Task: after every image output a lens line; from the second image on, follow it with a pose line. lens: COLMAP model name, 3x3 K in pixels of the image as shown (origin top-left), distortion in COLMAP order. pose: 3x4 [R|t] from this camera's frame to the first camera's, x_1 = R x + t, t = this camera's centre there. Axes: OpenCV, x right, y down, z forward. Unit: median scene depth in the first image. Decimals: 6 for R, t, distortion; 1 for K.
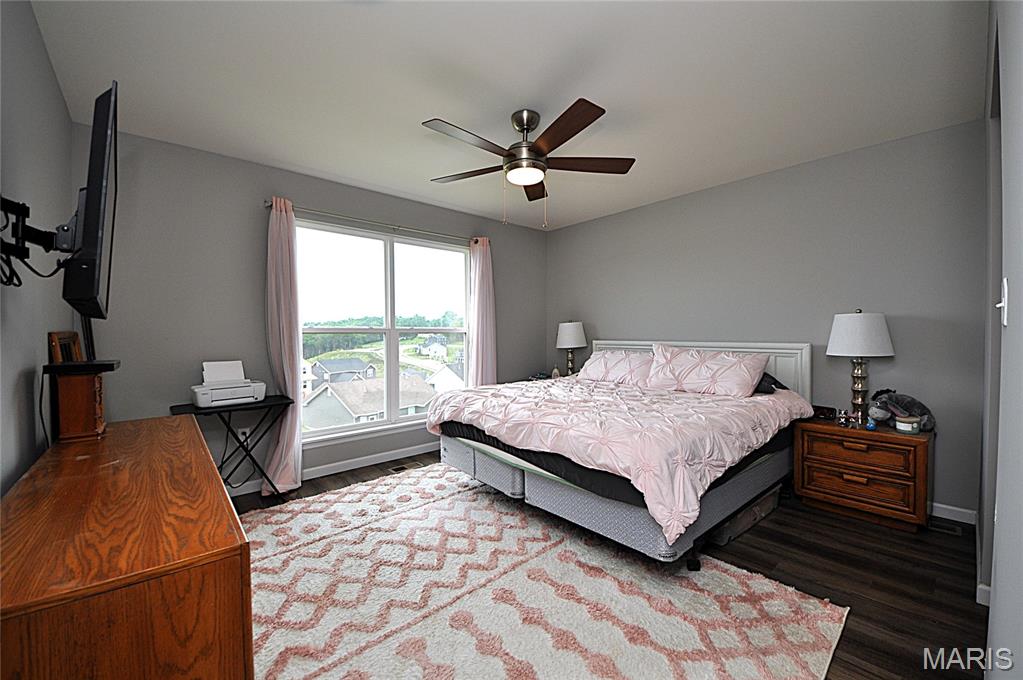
lens RADIAL K [[401.8, 0, 514.6], [0, 401.8, 340.8], [0, 0, 1]] dist [0.038539, -0.028471]
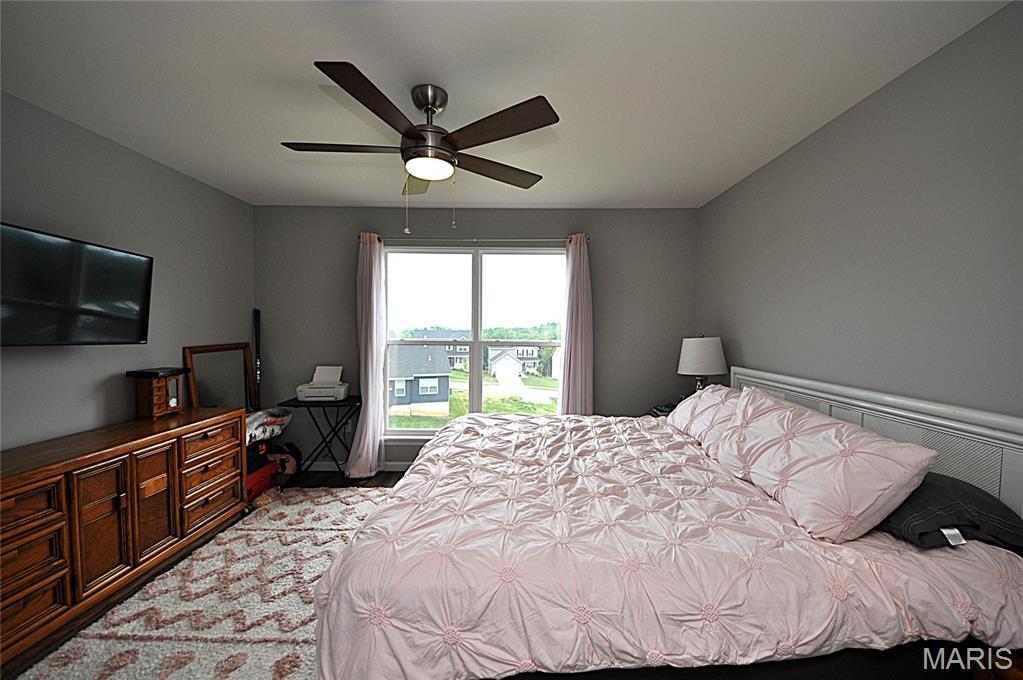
lens RADIAL K [[401.8, 0, 514.6], [0, 401.8, 340.8], [0, 0, 1]] dist [0.038539, -0.028471]
pose [[0.741617, 0.032682, -0.670027, 0.577714], [-0.026052, 0.999462, 0.019916, -0.071451], [0.670318, 0.002686, 0.742069, 0.426832]]
